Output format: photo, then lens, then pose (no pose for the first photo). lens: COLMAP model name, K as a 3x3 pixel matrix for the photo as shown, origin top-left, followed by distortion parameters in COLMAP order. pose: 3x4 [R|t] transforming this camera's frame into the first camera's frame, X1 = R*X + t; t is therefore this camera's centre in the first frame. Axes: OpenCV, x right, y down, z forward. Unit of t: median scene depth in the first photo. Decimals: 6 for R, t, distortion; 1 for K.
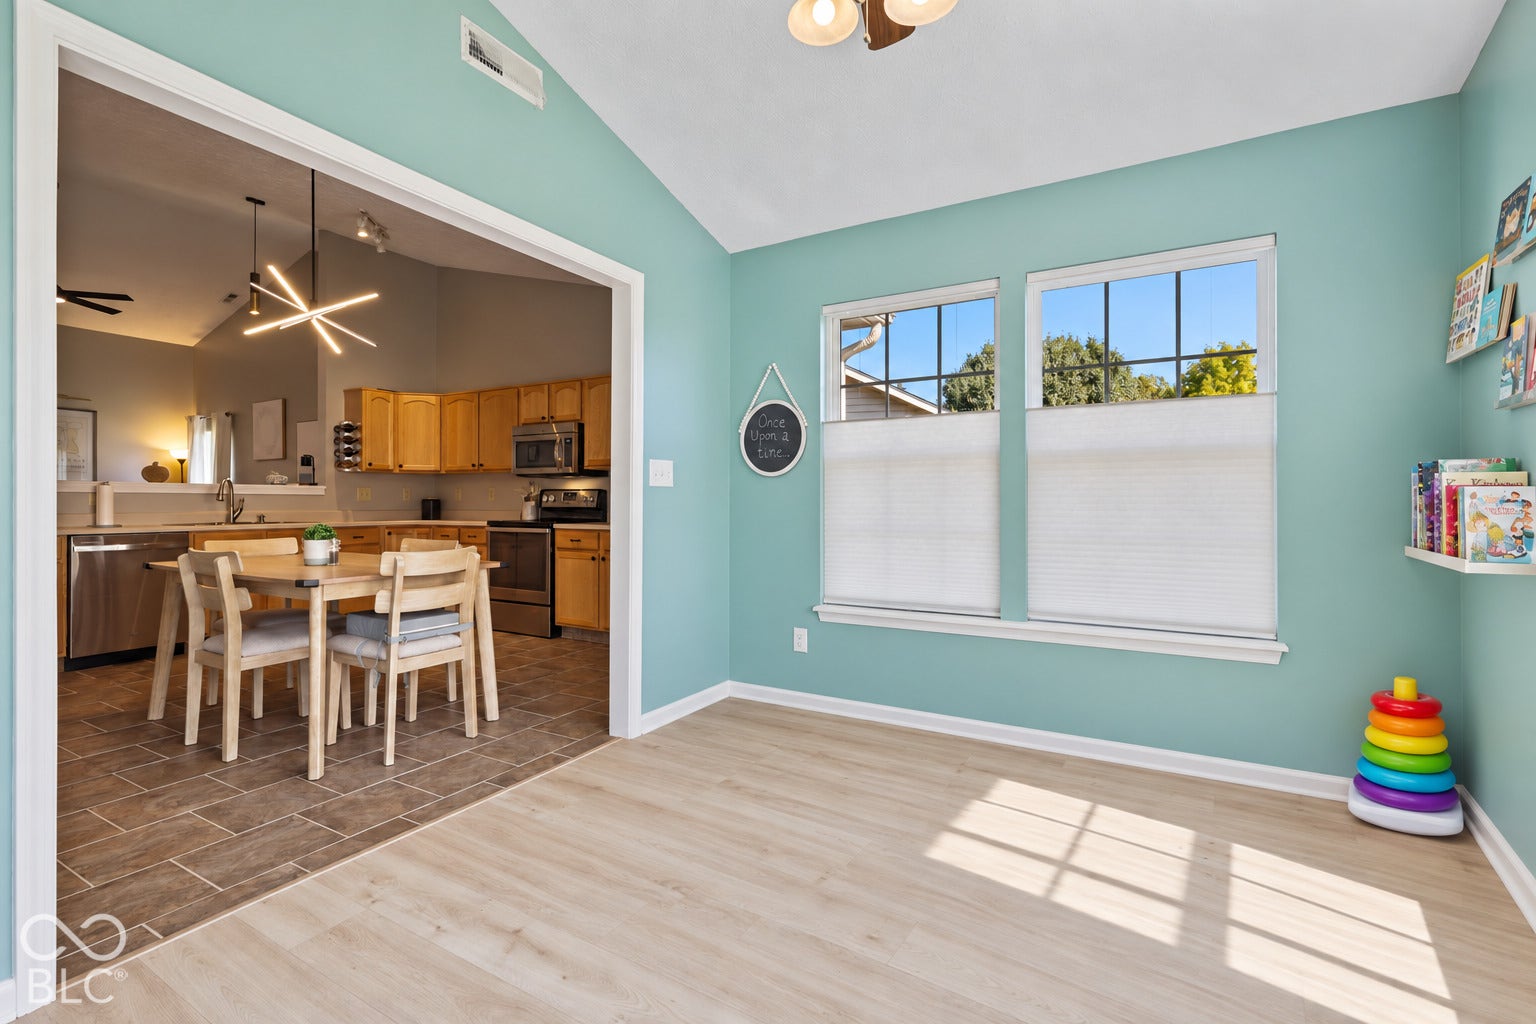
lens RADIAL K [[681.9, 0, 770.5], [0, 681.9, 503.8], [0, 0, 1]] dist [0.003099, 0.000630]
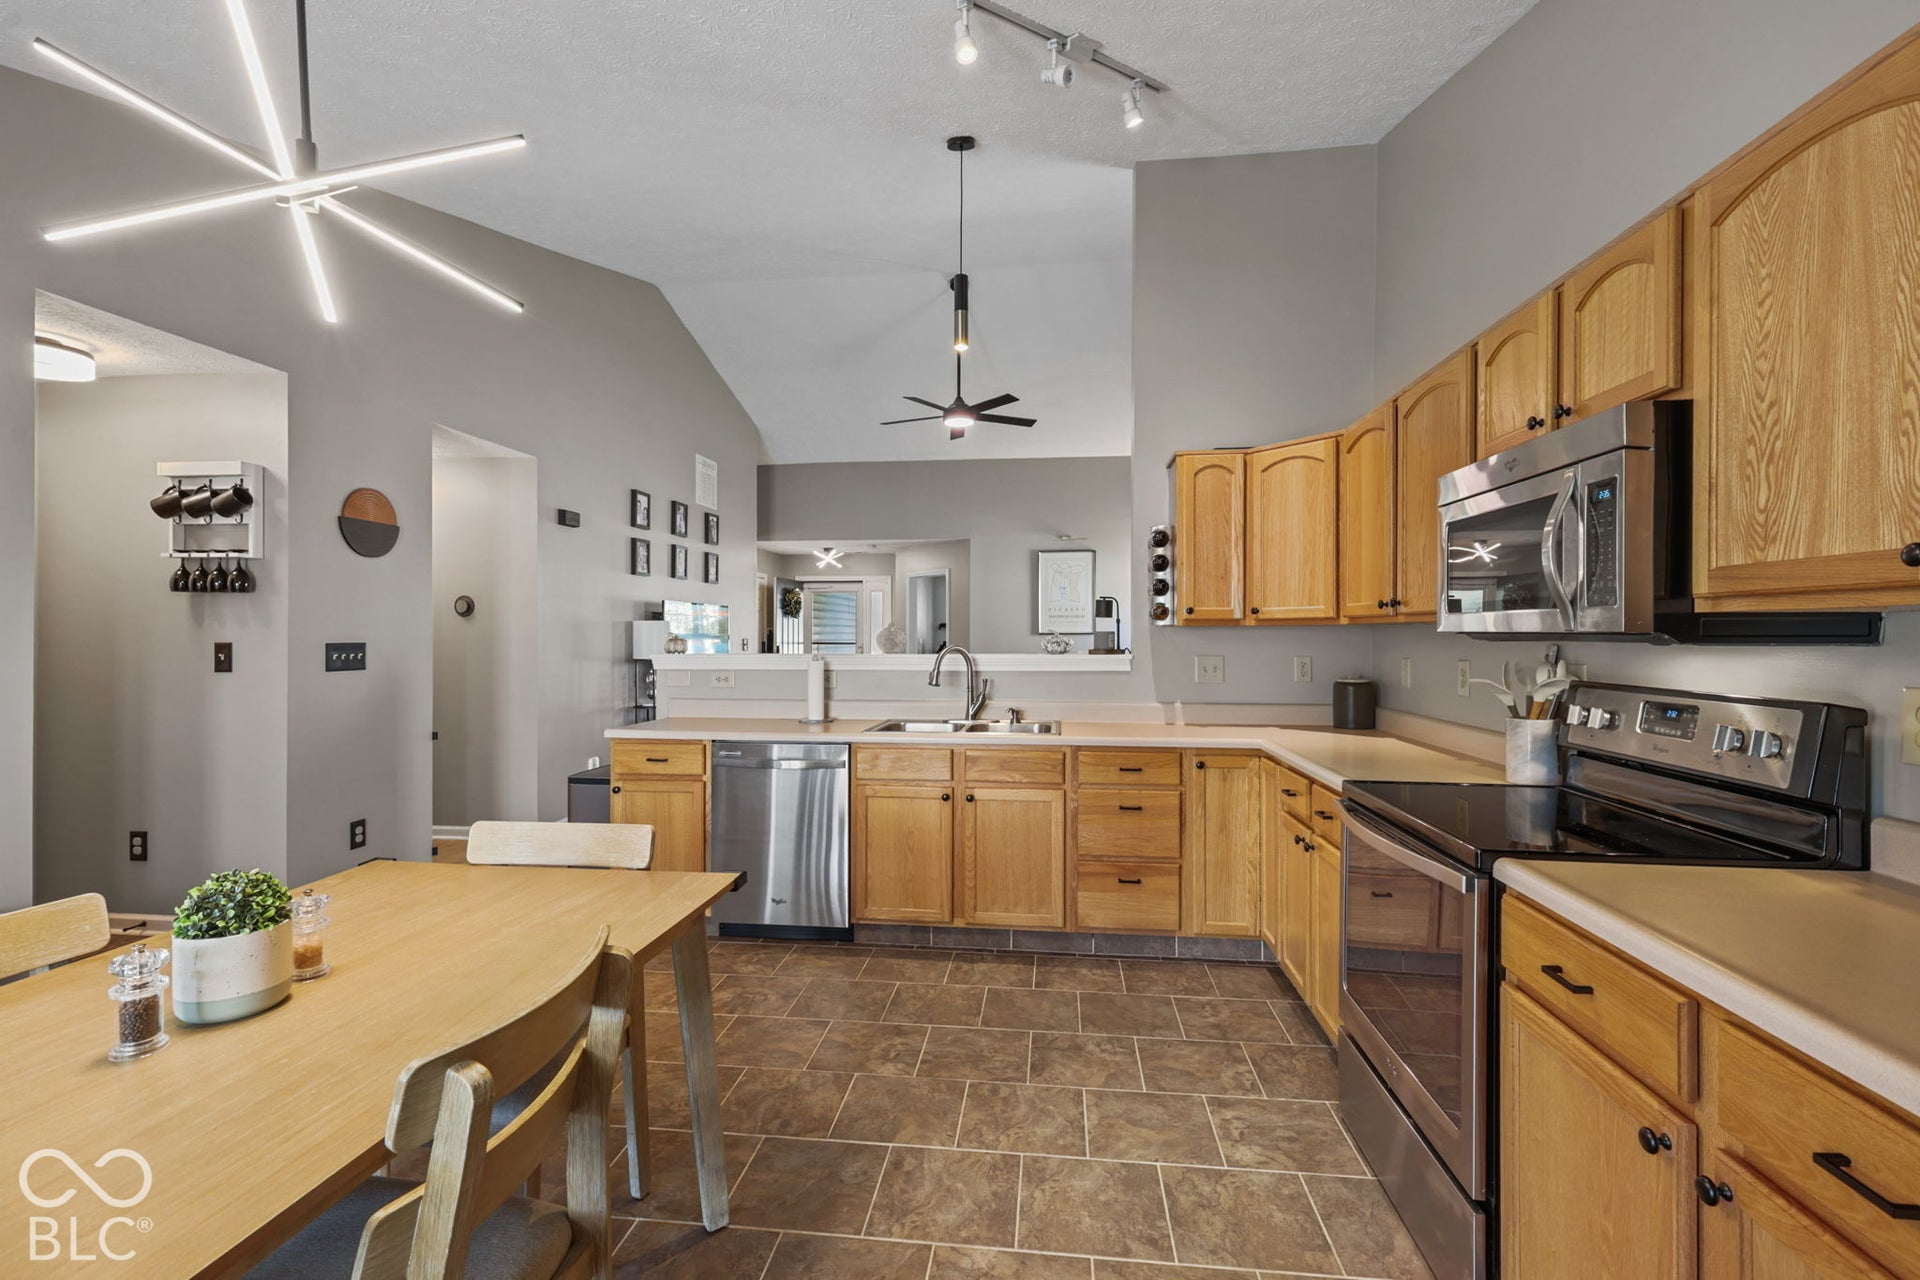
lens RADIAL K [[852.4, 0, 950.6], [0, 852.4, 638.6], [0, 0, 1]] dist [0.003099, 0.000630]
pose [[0.382679, 0.000764, -0.923881, -0.106975], [0.000792, 0.999999, 0.001156, -0.040069], [0.923881, -0.001174, 0.382678, 0.634840]]
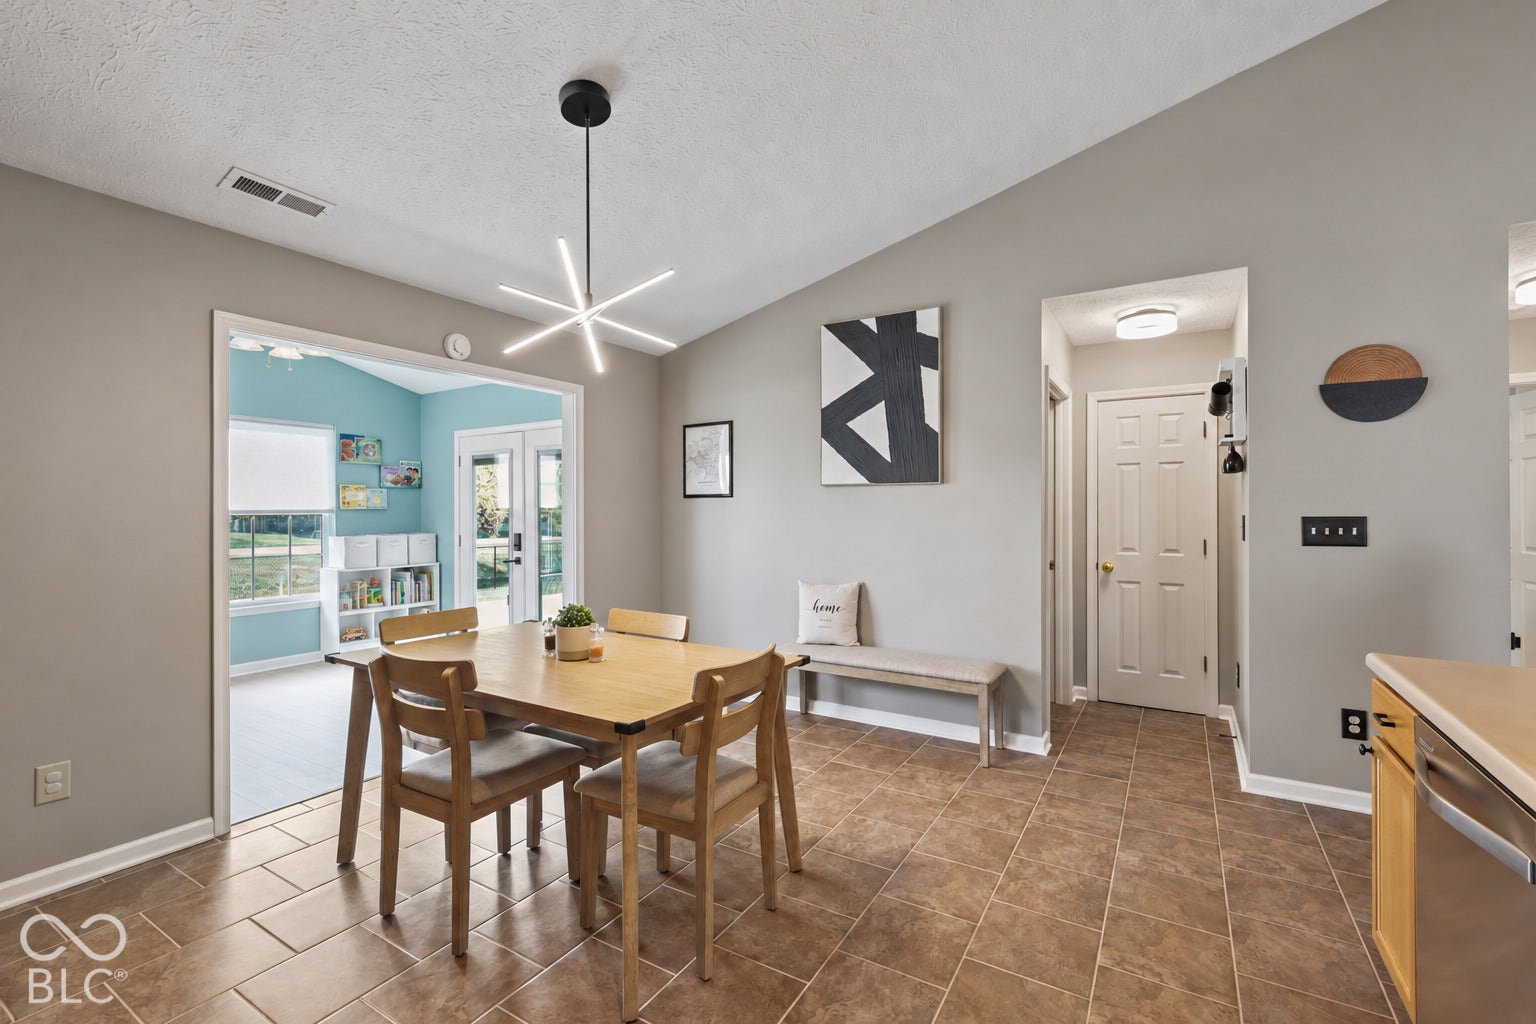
lens RADIAL K [[681.9, 0, 761.9], [0, 681.9, 504.0], [0, 0, 1]] dist [0.003099, 0.000630]
pose [[-0.999642, -0.000119, 0.026756, -0.491508], [-0.000304, 0.999976, -0.006899, -0.042324], [-0.026755, -0.006904, -0.999618, 0.971922]]
